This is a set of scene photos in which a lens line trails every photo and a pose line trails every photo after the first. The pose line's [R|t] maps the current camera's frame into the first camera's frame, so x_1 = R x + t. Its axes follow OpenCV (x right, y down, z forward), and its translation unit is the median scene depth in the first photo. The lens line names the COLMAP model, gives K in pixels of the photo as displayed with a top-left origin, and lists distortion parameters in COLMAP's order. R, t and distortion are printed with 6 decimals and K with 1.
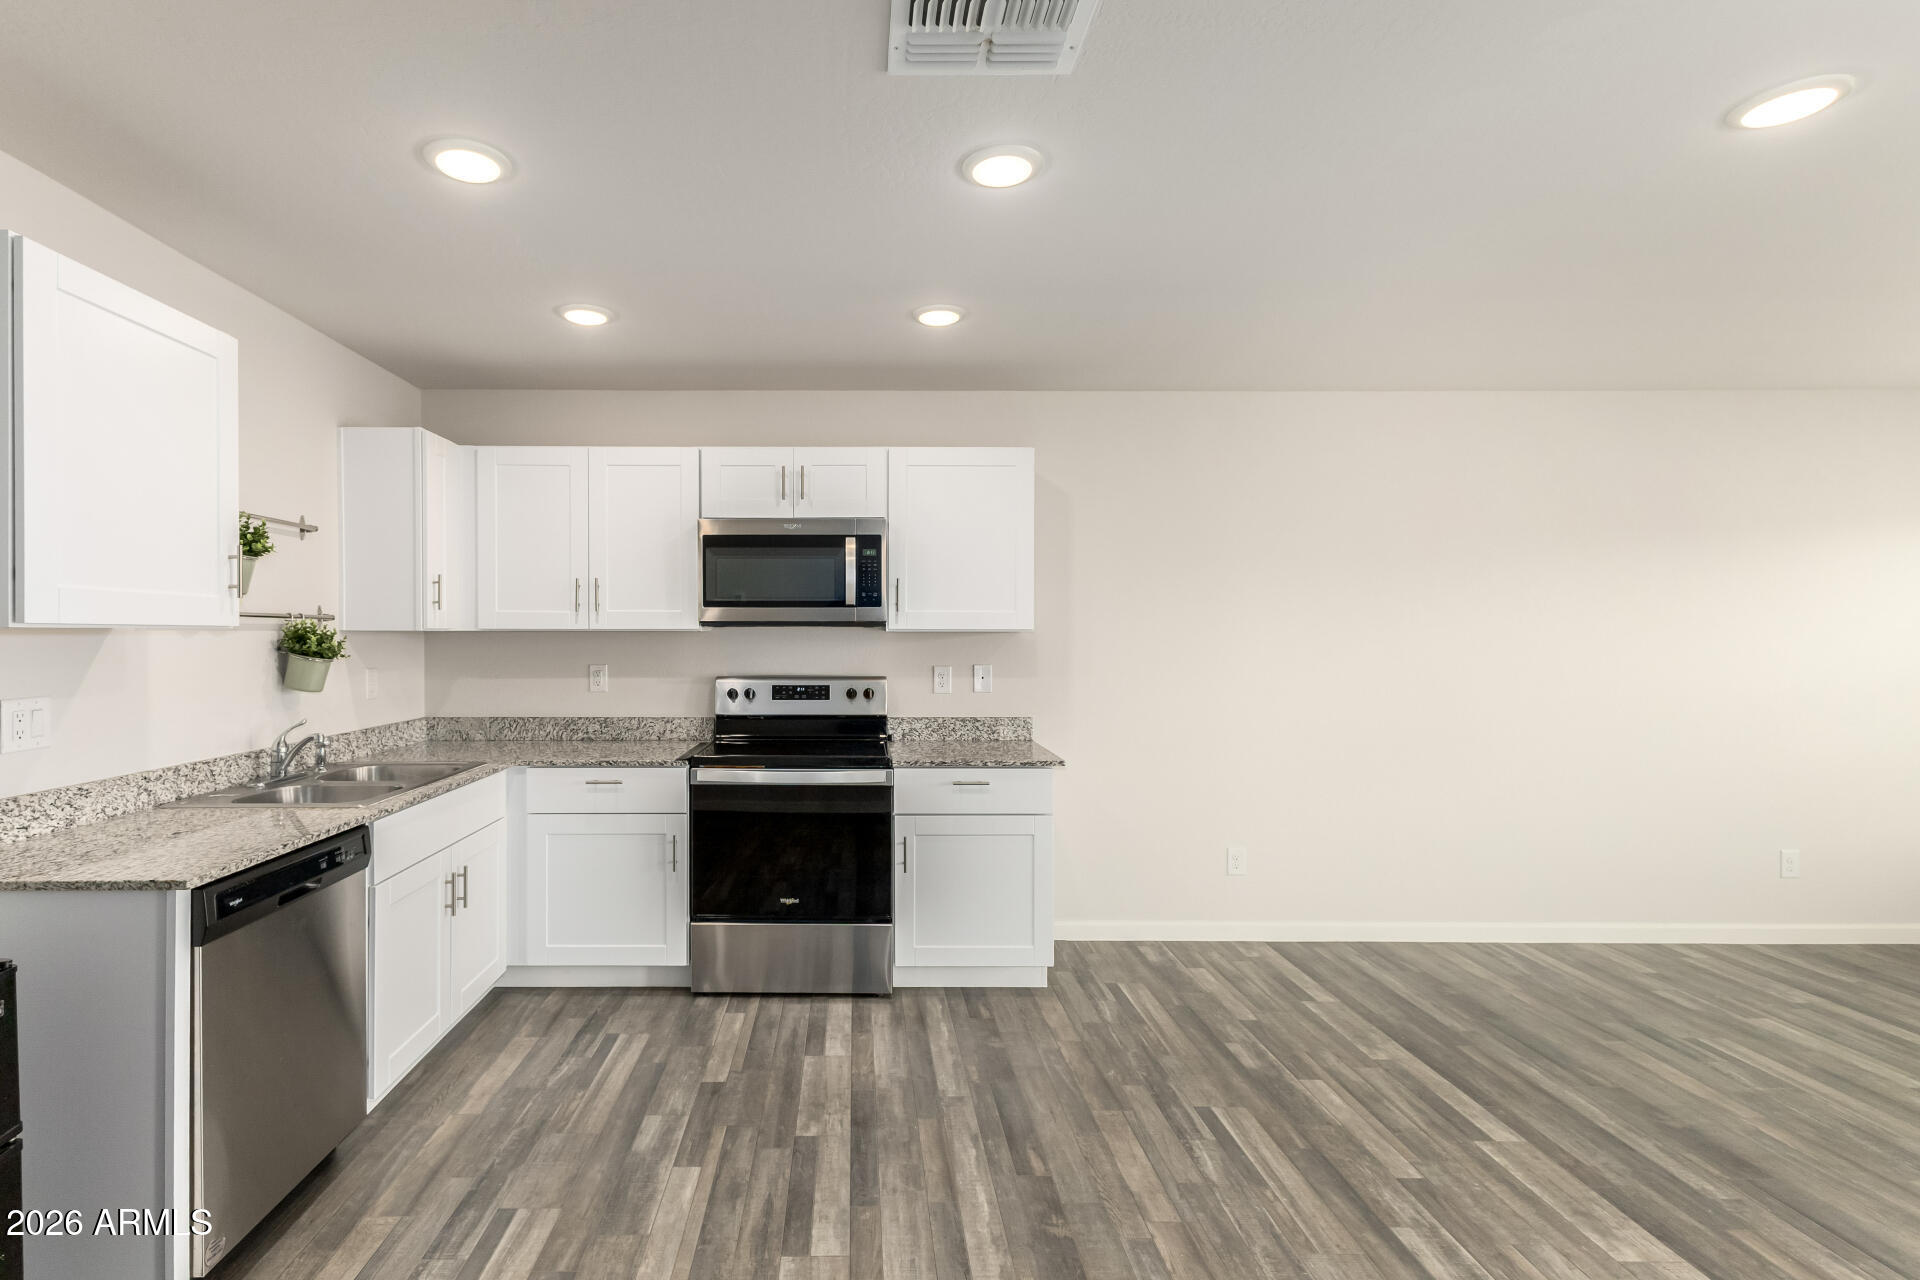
lens RADIAL K [[851.7, 0, 884.1], [0, 851.7, 648.5], [0, 0, 1]] dist [0.013840, -0.003685]
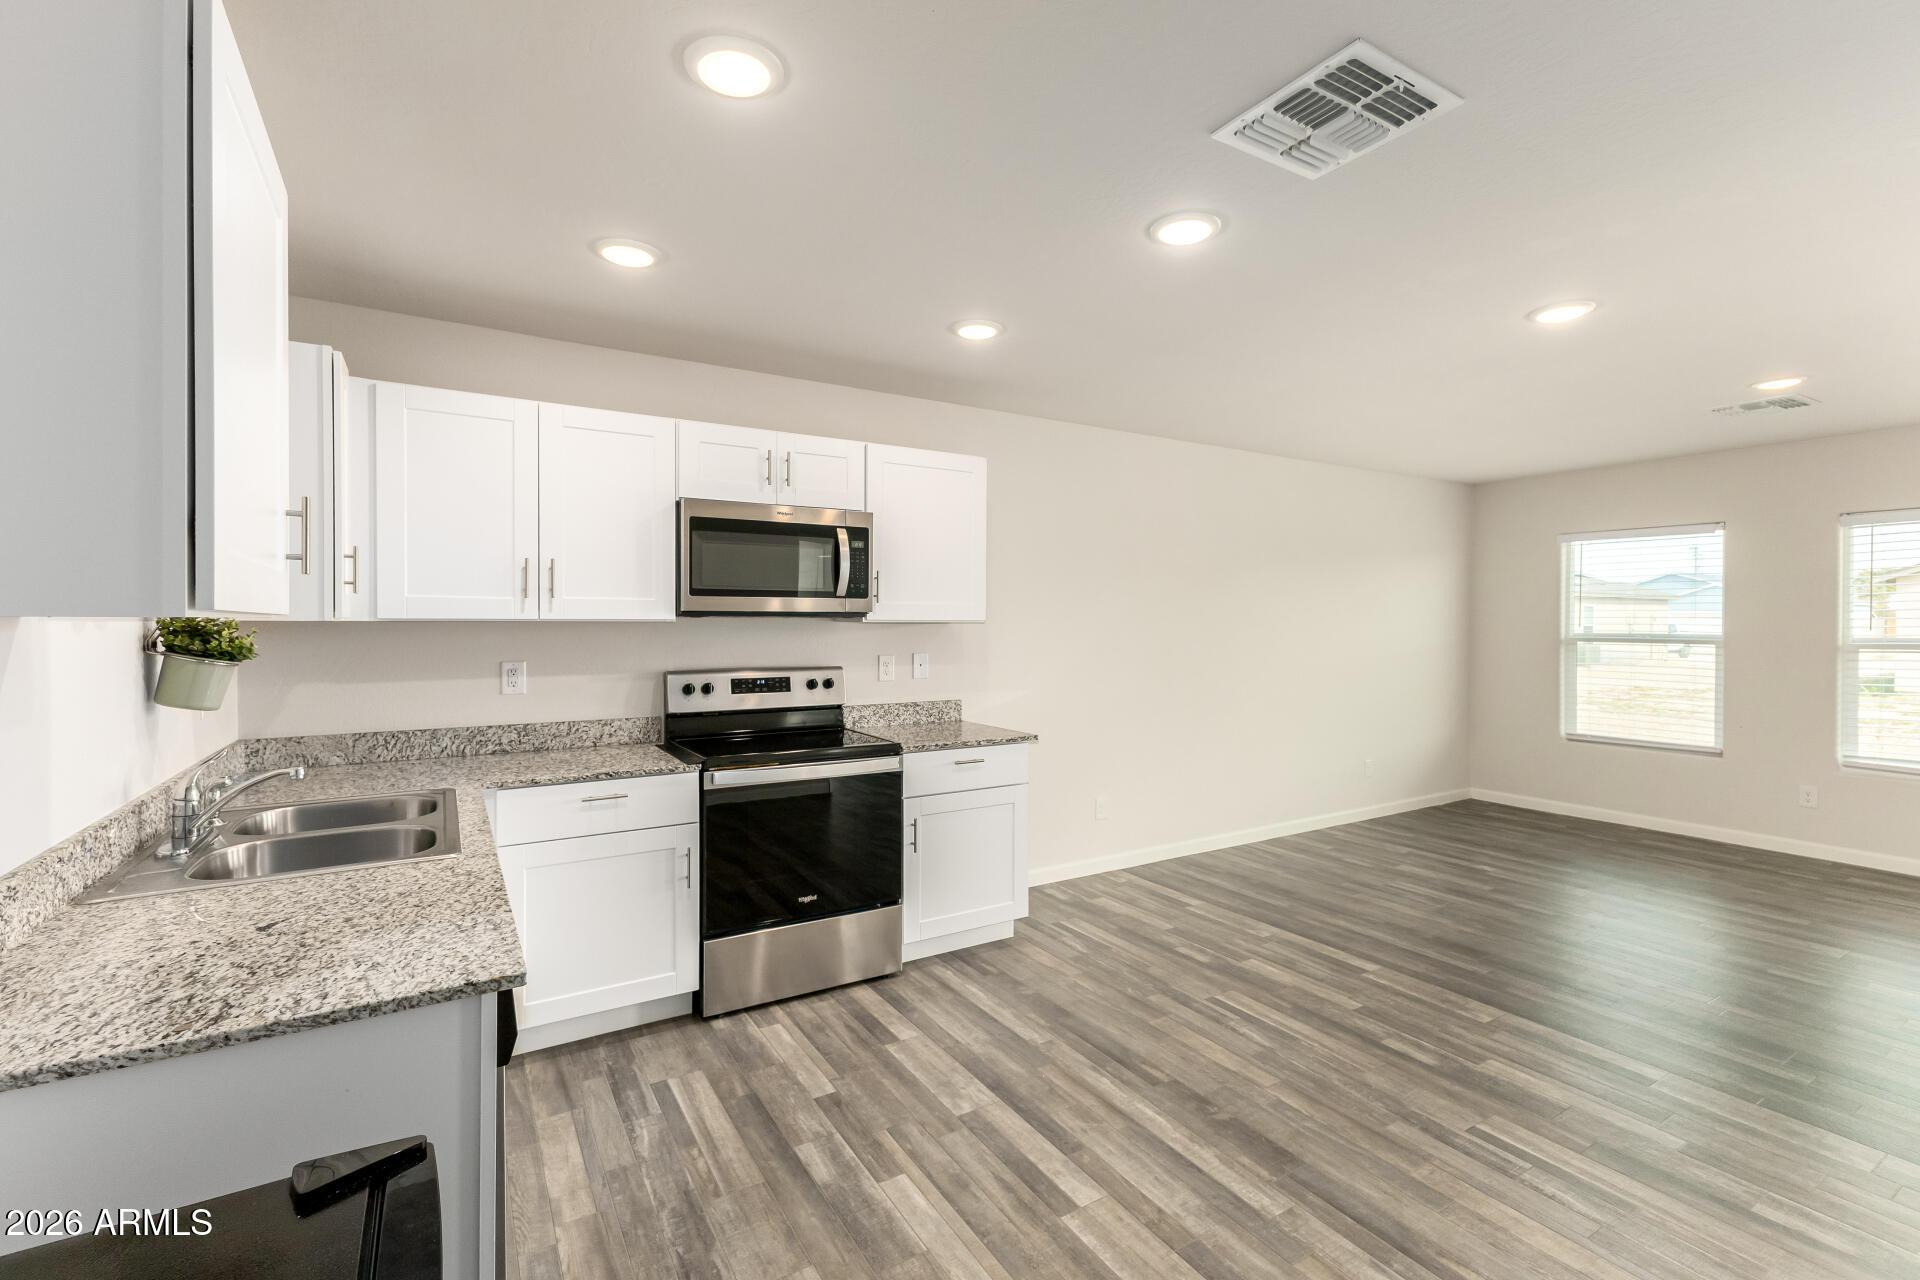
lens RADIAL K [[798.8, 0, 963.8], [0, 798.8, 635.3], [0, 0, 1]] dist [0.008751, 0.000141]
pose [[0.865778, -0.008169, 0.500362, -0.411024], [0.009453, 0.999955, -0.000031, -0.003169], [-0.500339, 0.004757, 0.865816, 0.118633]]
